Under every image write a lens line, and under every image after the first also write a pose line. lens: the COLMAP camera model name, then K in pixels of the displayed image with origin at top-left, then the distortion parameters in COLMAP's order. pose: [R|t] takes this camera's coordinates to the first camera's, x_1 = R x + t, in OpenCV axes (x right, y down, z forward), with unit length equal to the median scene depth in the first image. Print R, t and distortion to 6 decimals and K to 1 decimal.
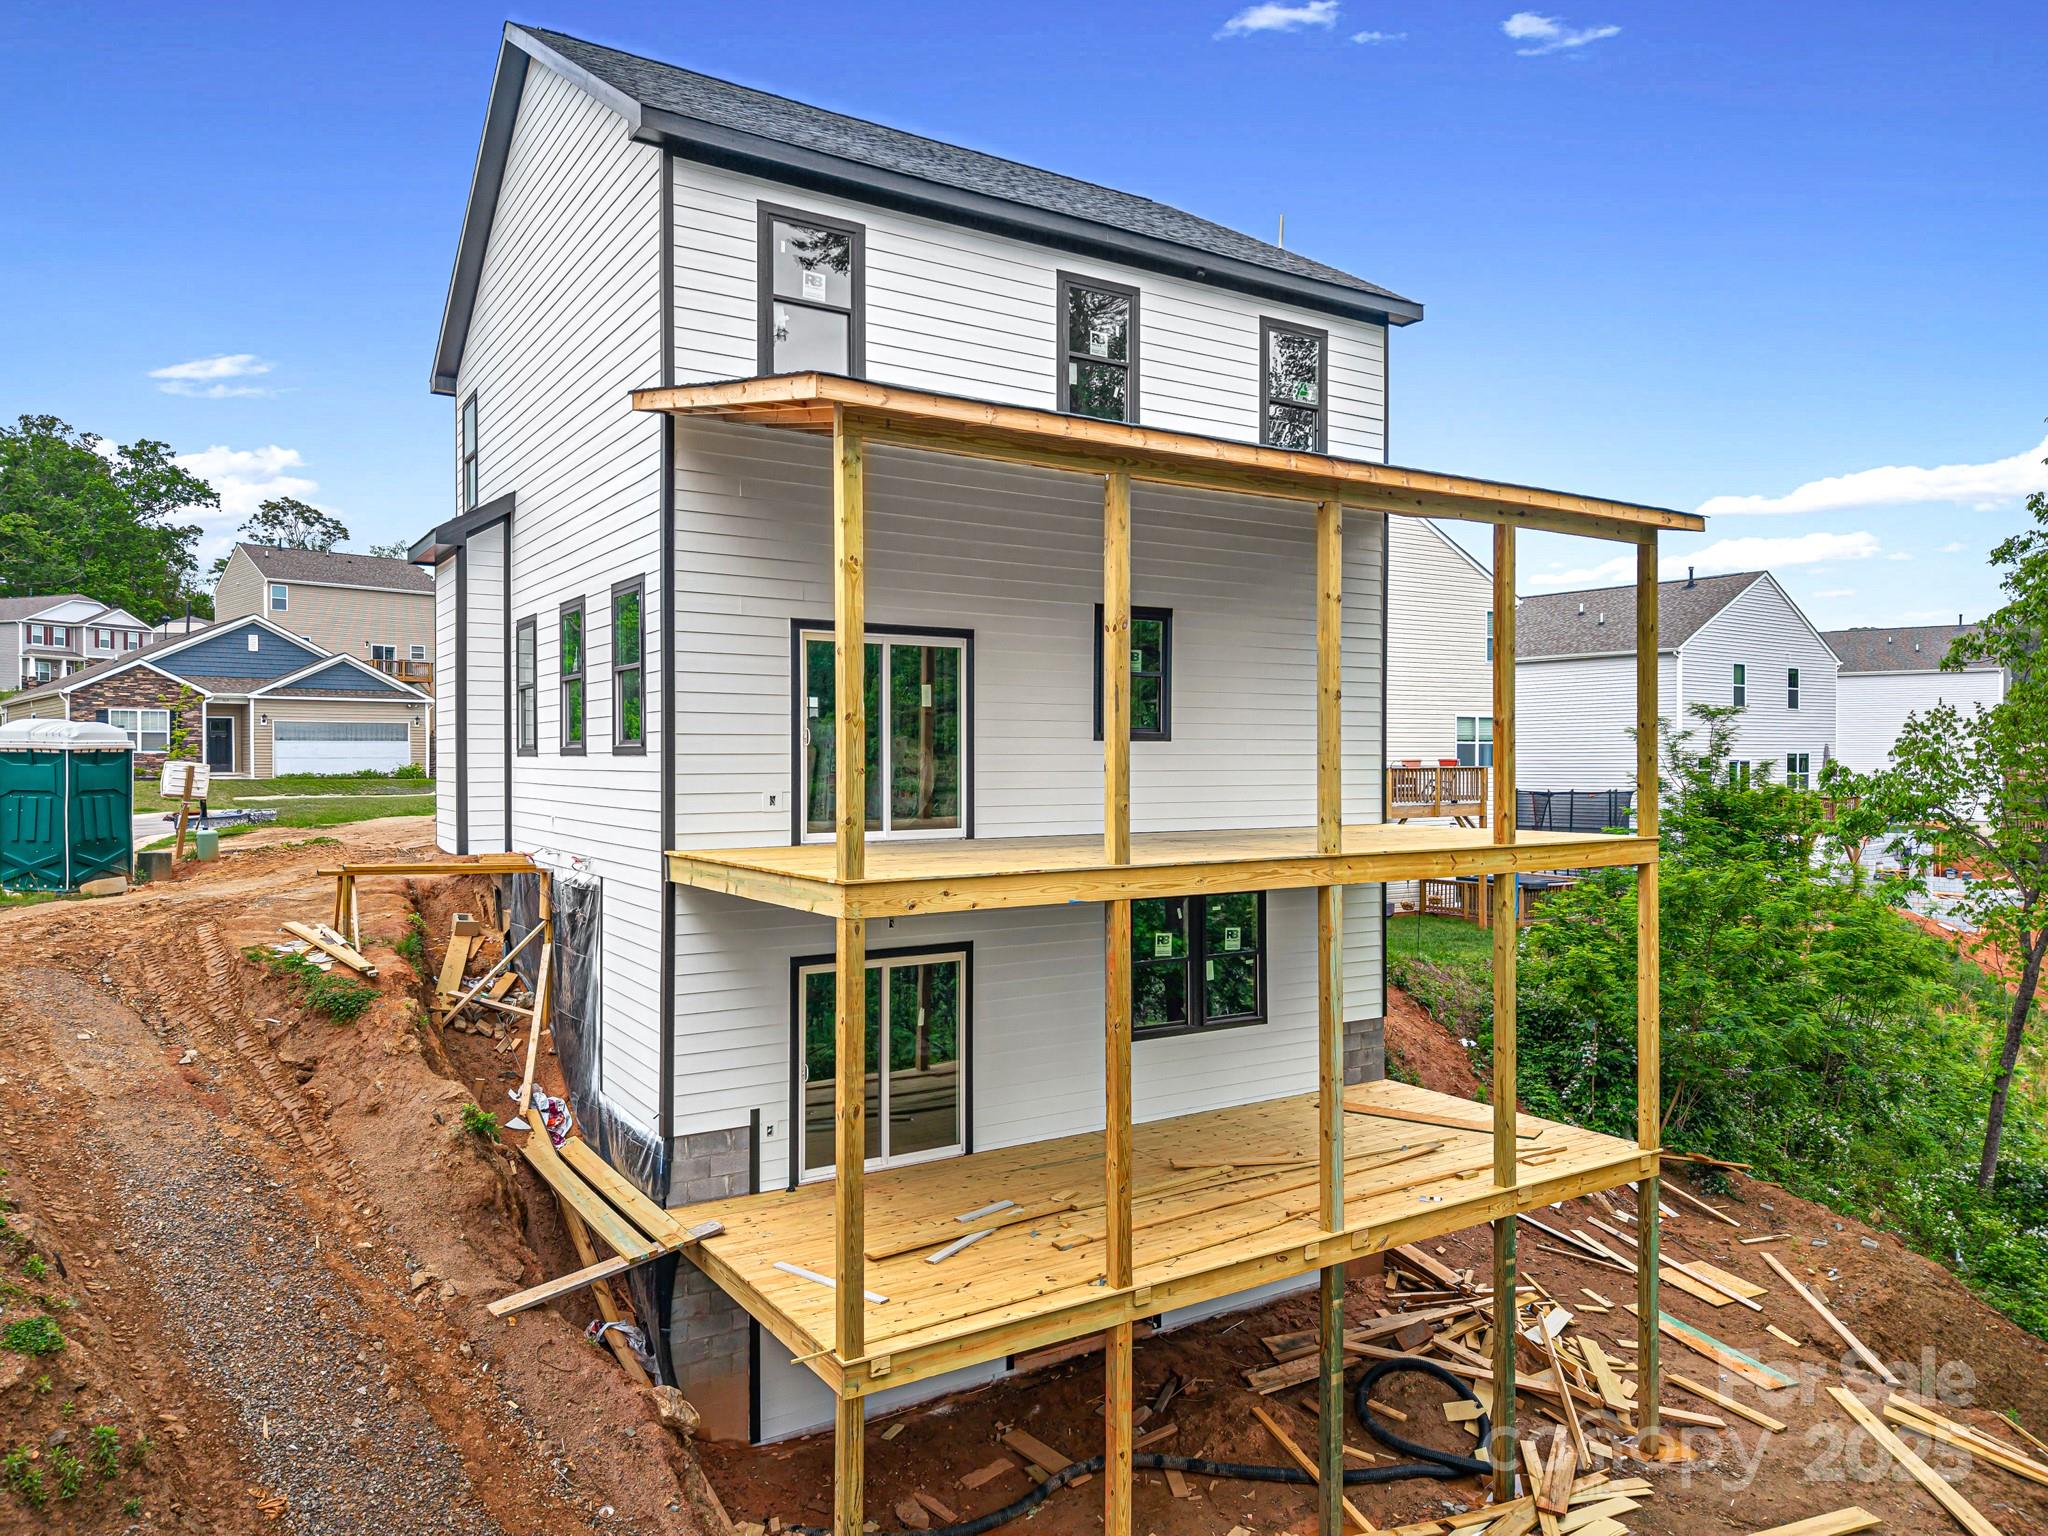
lens RADIAL K [[1403.6, 0, 1025.7], [0, 1403.6, 769.7], [0, 0, 1]] dist [-0.008225, -0.003145]
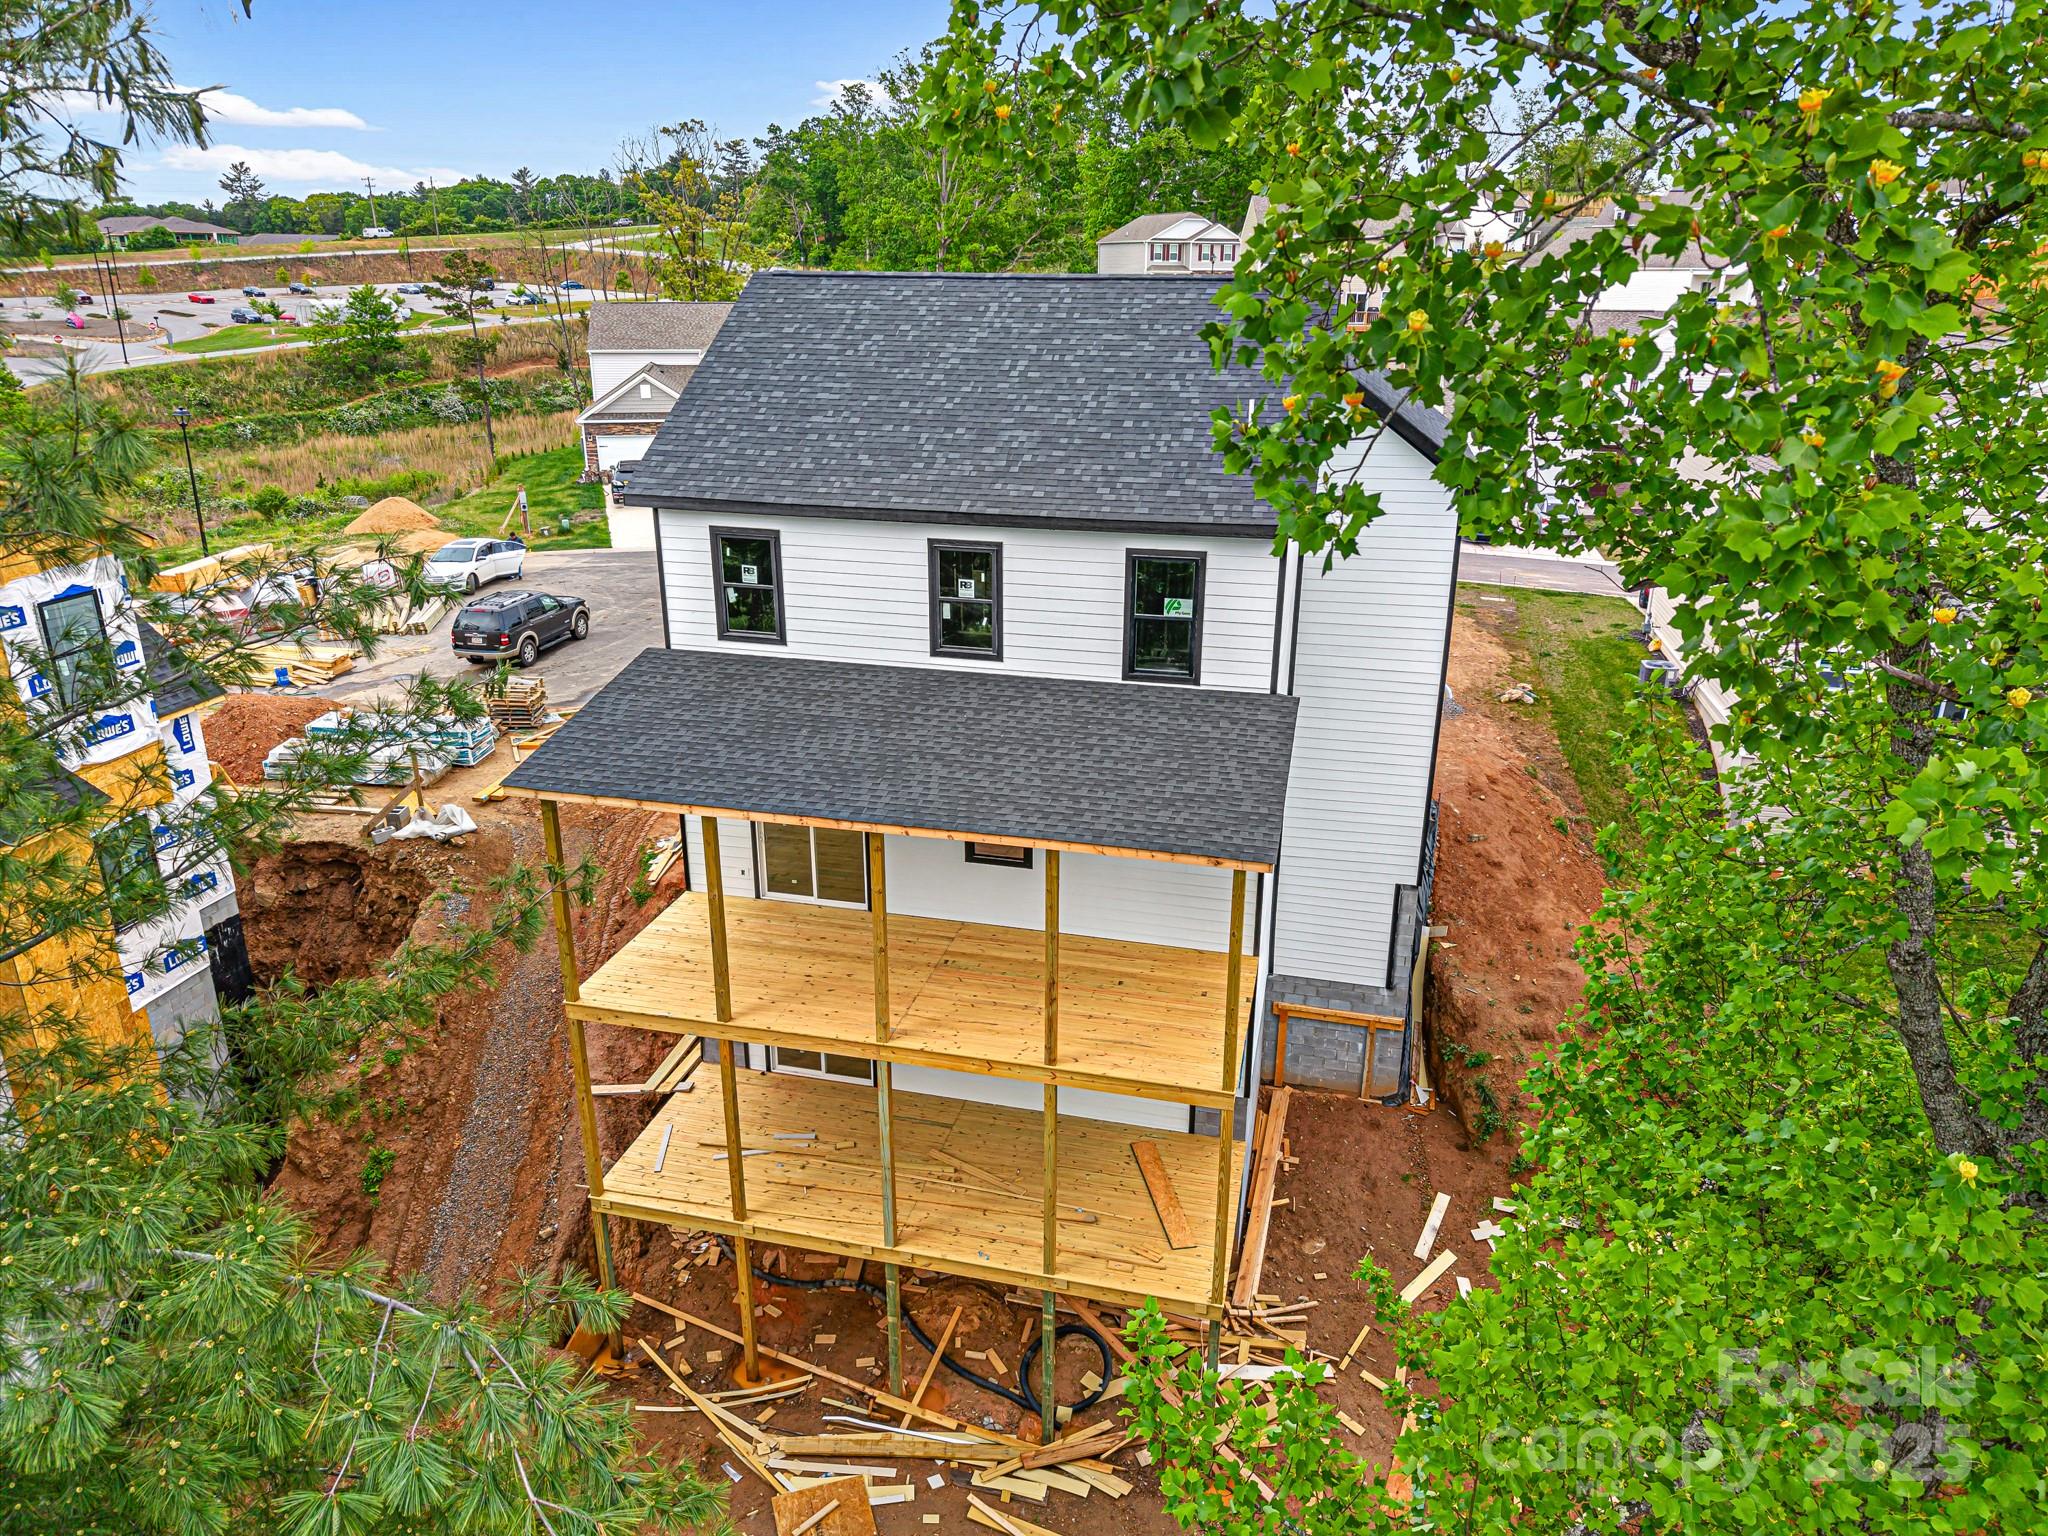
lens RADIAL K [[1403.6, 0, 1023.3], [0, 1403.6, 760.1], [0, 0, 1]] dist [-0.008225, -0.003145]
pose [[0.689936, 0.248784, -0.679776, 1.028220], [-0.010366, 0.942384, 0.334372, -0.594064], [0.723797, -0.223649, 0.652763, 0.141185]]
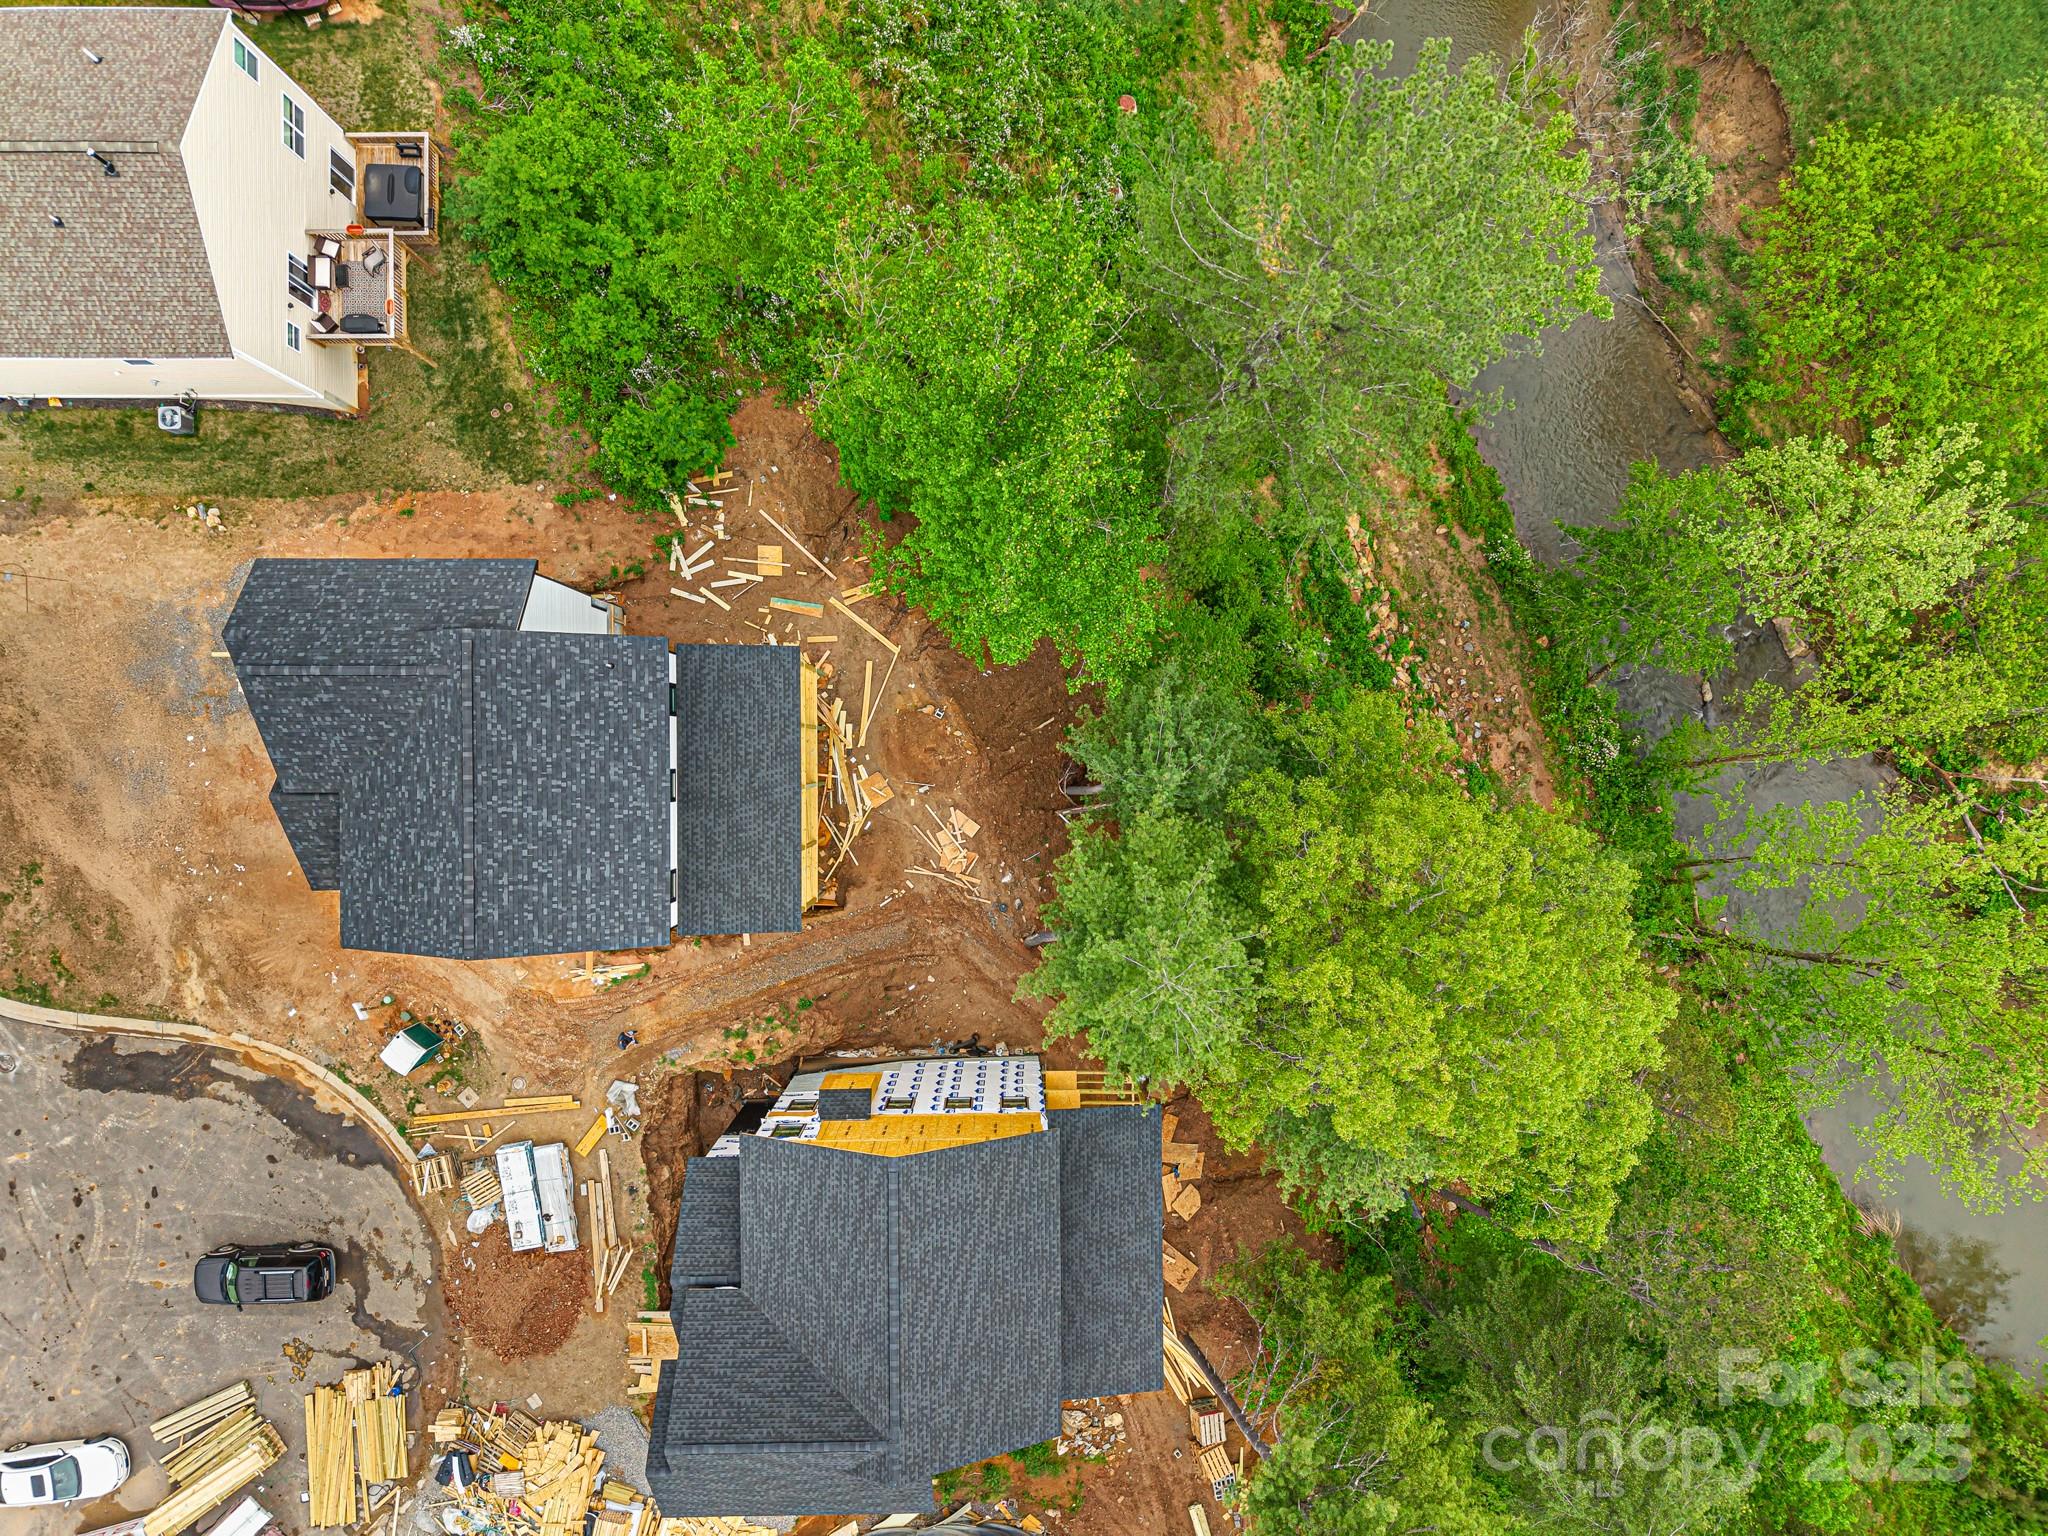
lens RADIAL K [[1403.6, 0, 1021.0], [0, 1403.6, 771.3], [0, 0, 1]] dist [-0.008225, -0.003145]
pose [[0.542557, -0.839898, 0.014265, 0.432345], [-0.023912, 0.001533, 0.999713, -3.458666], [-0.839679, -0.542742, -0.019252, 0.442096]]
